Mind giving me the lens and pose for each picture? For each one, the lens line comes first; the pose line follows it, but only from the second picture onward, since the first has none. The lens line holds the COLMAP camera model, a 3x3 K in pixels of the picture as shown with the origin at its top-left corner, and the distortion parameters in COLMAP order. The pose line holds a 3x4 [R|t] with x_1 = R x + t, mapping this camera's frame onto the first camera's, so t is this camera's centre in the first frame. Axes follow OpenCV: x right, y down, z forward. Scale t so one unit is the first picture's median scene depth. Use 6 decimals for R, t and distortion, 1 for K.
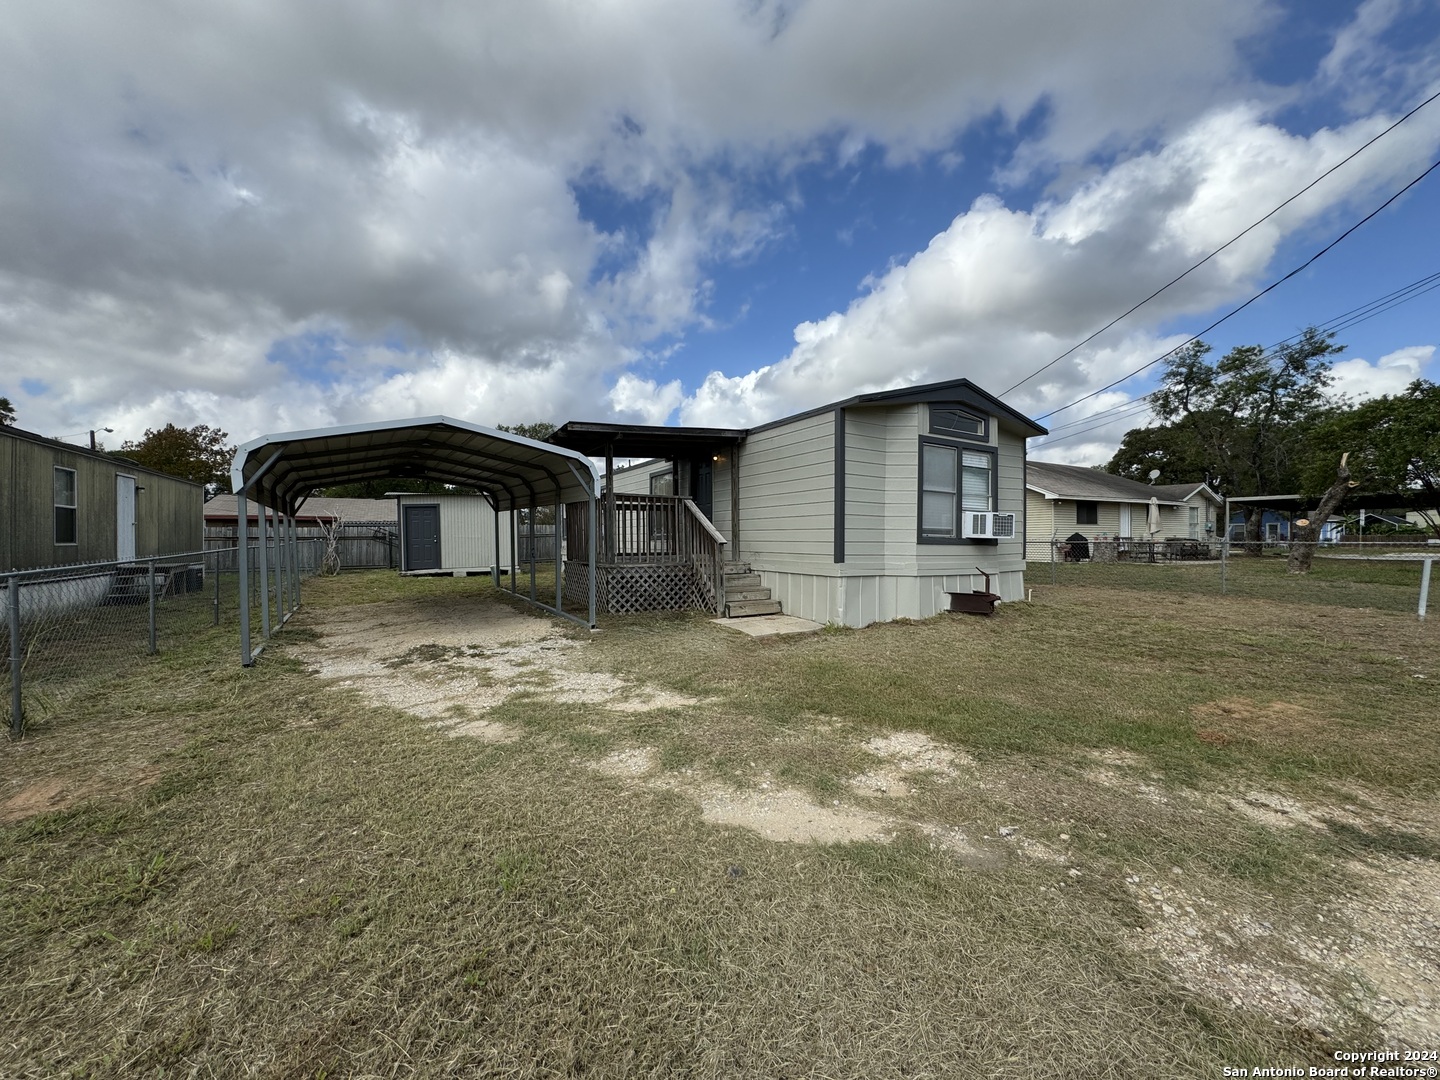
lens RADIAL K [[574.3, 0, 723.3], [0, 574.3, 527.6], [0, 0, 1]] dist [-0.003874, 0.000121]
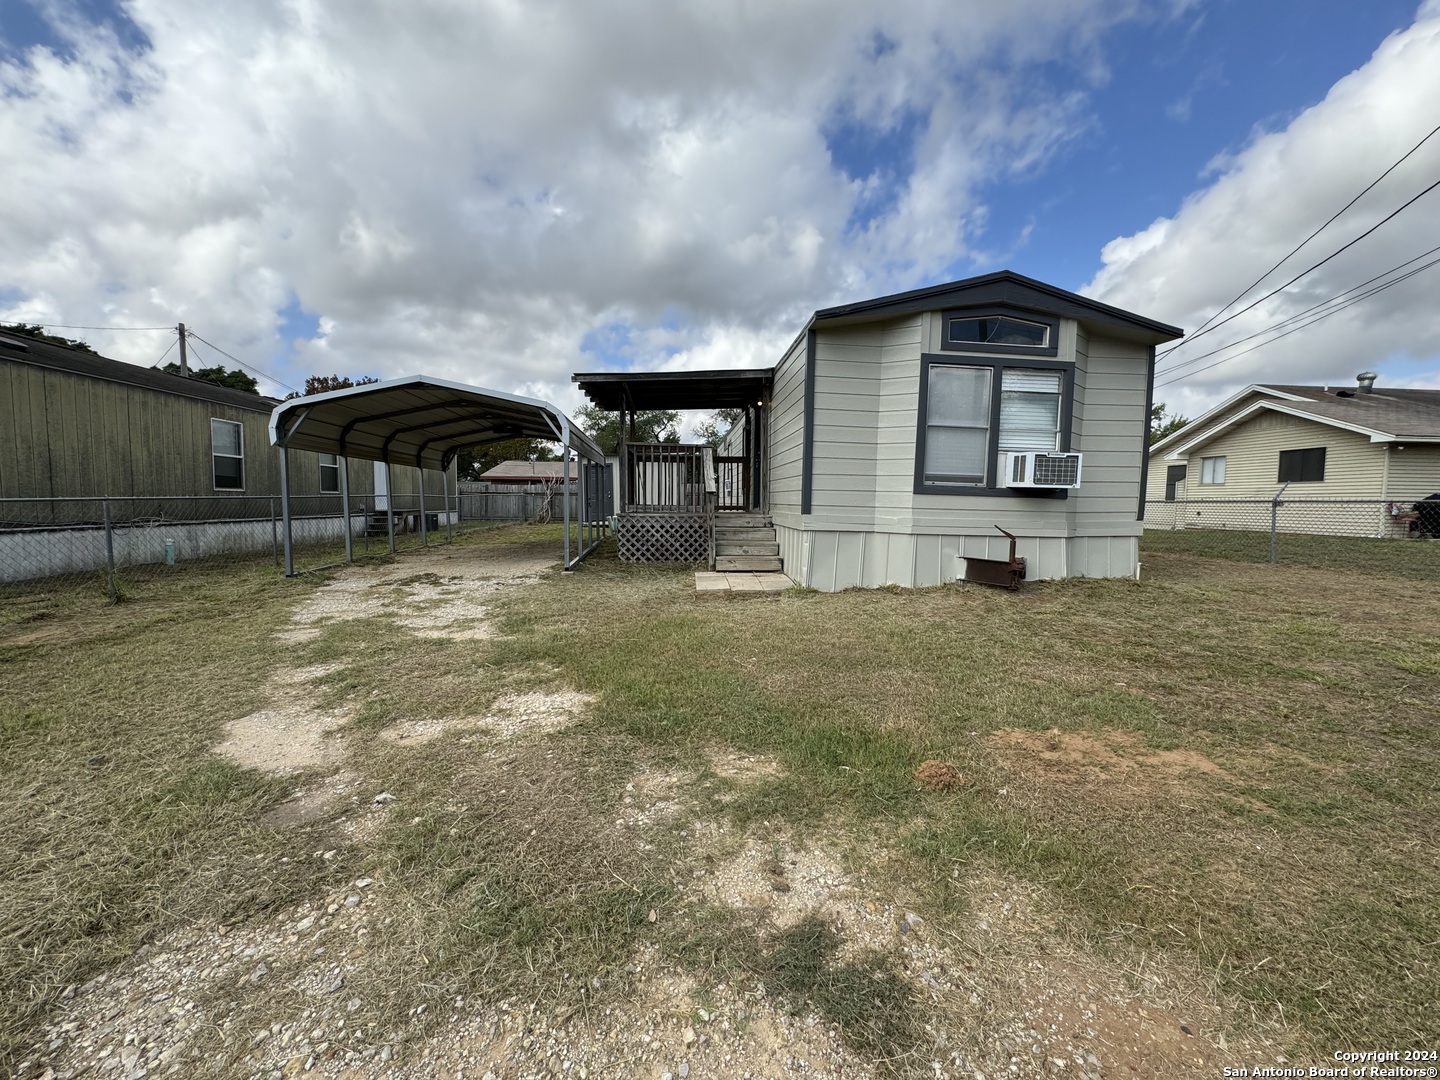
lens RADIAL K [[574.3, 0, 720.8], [0, 574.3, 541.6], [0, 0, 1]] dist [-0.003874, 0.000121]
pose [[0.900928, 0.042750, -0.431859, 0.297097], [-0.004644, 0.996029, 0.088909, 0.016447], [0.433945, -0.078095, 0.897548, 0.110759]]
